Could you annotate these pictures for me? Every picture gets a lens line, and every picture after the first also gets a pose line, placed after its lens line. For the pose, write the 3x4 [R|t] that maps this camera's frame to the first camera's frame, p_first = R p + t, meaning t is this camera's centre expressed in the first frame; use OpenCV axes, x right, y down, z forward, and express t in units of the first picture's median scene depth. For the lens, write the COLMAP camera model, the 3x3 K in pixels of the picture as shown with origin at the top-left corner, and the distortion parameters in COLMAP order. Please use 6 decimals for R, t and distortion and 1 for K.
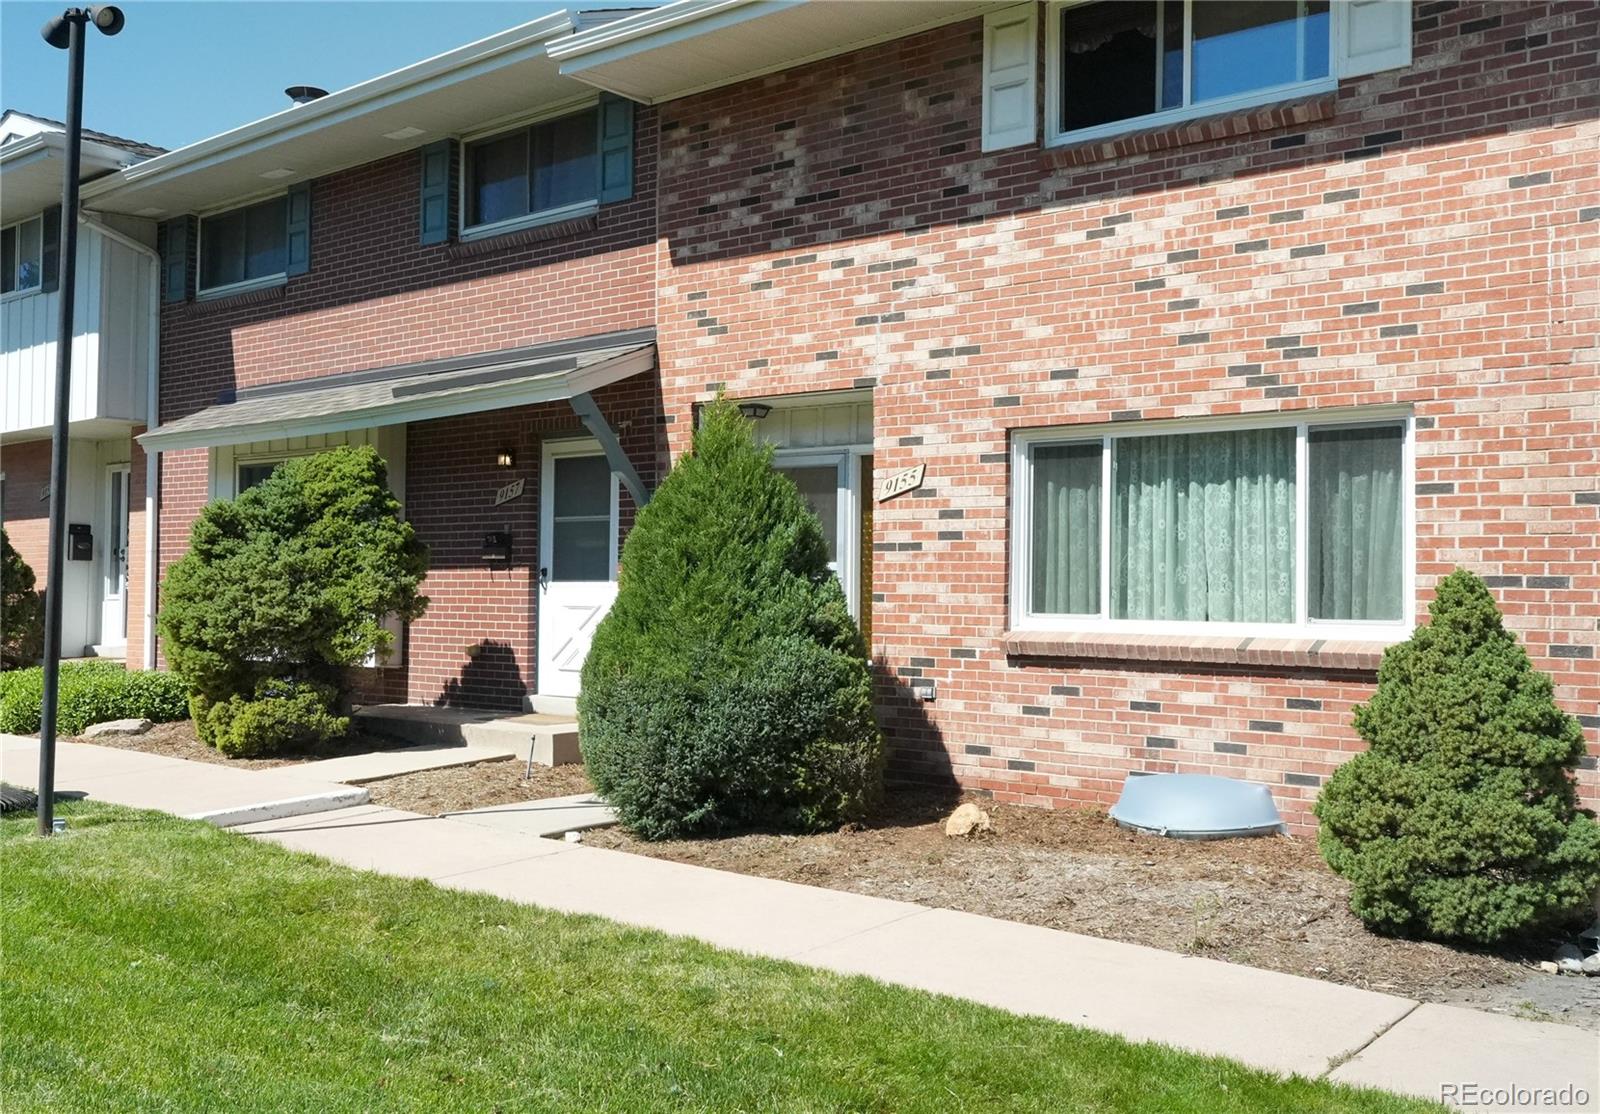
lens RADIAL K [[1609.8, 0, 799.5], [0, 1609.8, 555.4], [0, 0, 1]] dist [-0.006153, 0.000000]
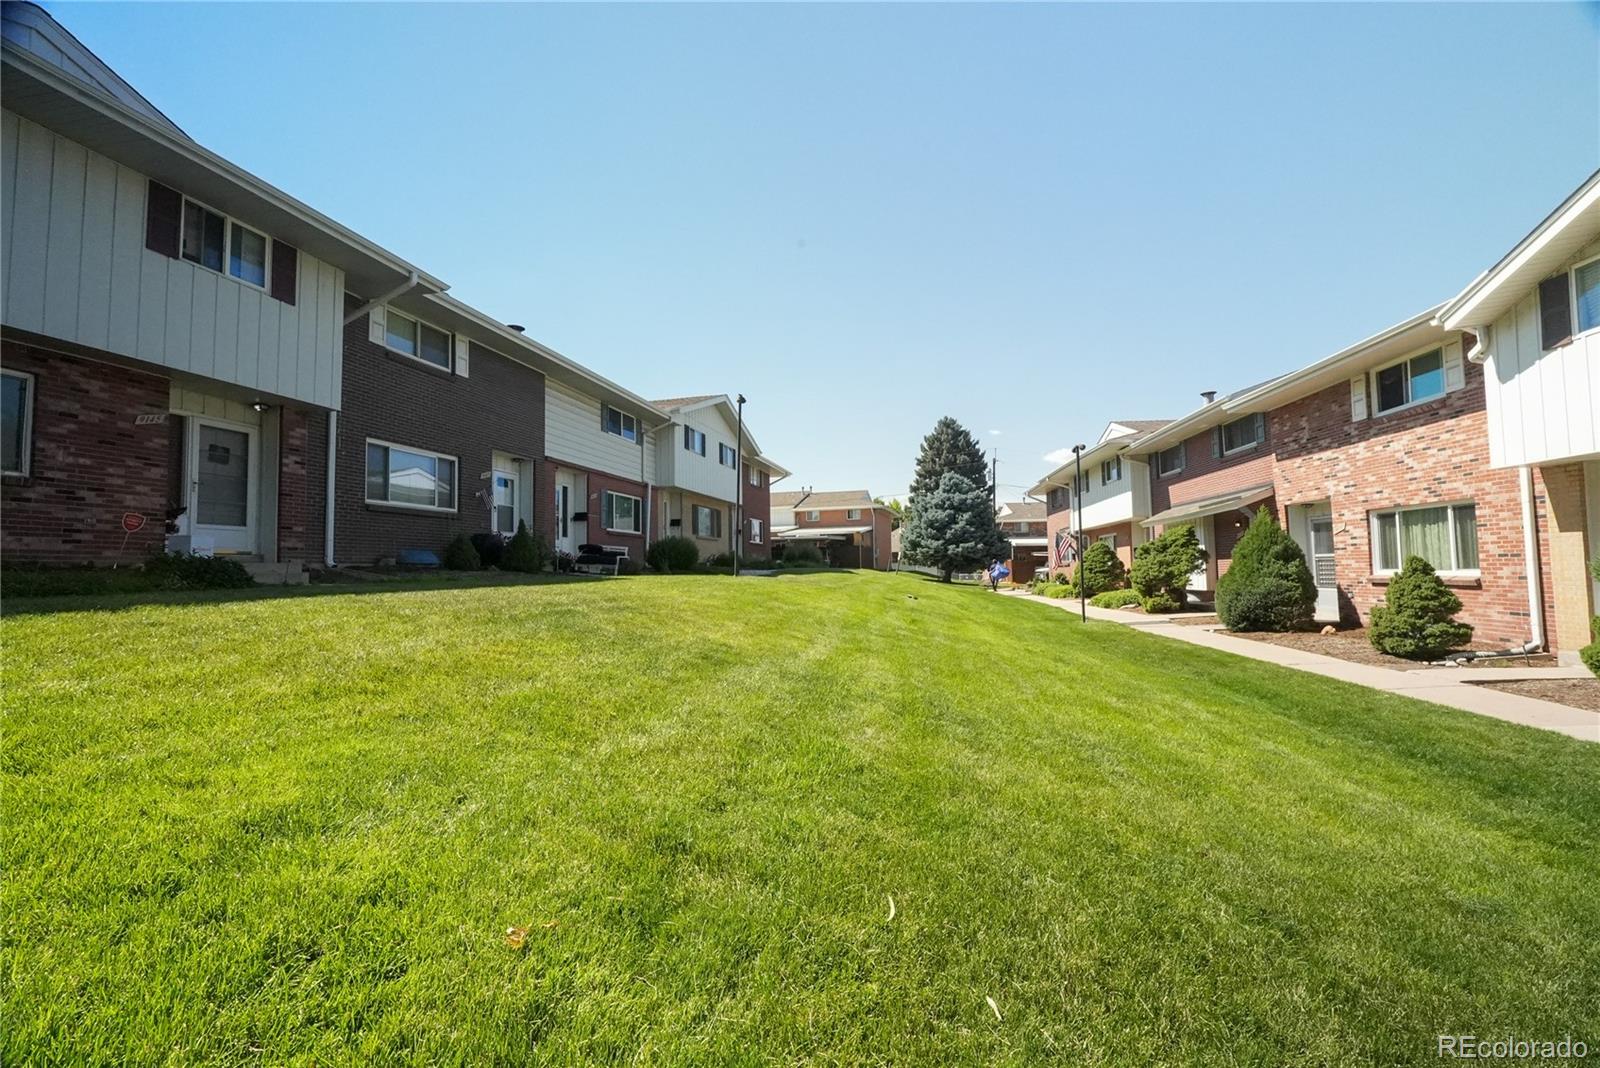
lens RADIAL K [[704.2, 0, 798.4], [0, 704.2, 531.3], [0, 0, 1]] dist [0.000119, -0.000331]
pose [[0.566717, -0.069806, -0.820950, 0.627036], [0.045282, 0.997537, -0.053562, -0.014519], [0.822667, -0.006819, 0.568482, -0.684041]]
